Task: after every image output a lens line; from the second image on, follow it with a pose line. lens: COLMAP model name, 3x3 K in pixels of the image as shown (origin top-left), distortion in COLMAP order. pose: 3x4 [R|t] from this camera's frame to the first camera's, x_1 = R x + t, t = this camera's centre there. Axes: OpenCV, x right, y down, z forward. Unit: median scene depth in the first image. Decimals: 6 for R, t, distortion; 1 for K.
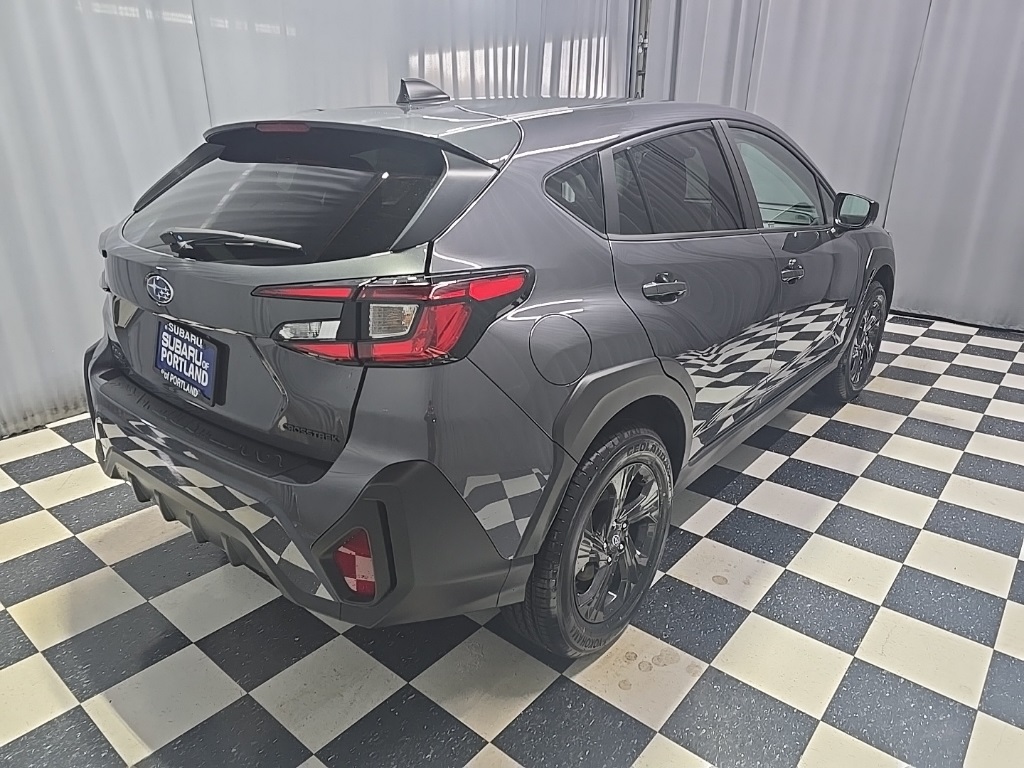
lens RADIAL K [[684.3, 0, 512.0], [0, 684.3, 384.0], [0, 0, 1]] dist [-0.001978, -0.000340]
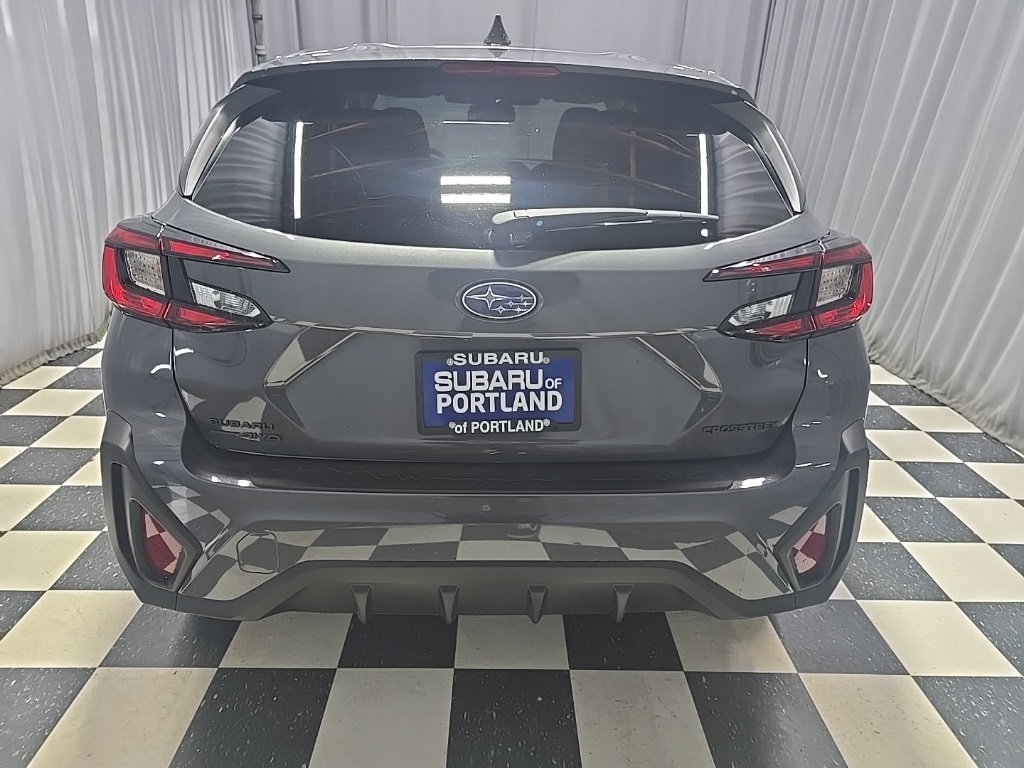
lens RADIAL K [[695.3, 0, 512.0], [0, 695.3, 384.0], [0, 0, 1]] dist [-0.000422, -0.000020]
pose [[0.751550, -0.231635, 0.617672, -1.008085], [0.200321, 0.972246, 0.120865, -0.144342], [-0.628526, 0.032897, 0.777093, 0.456960]]
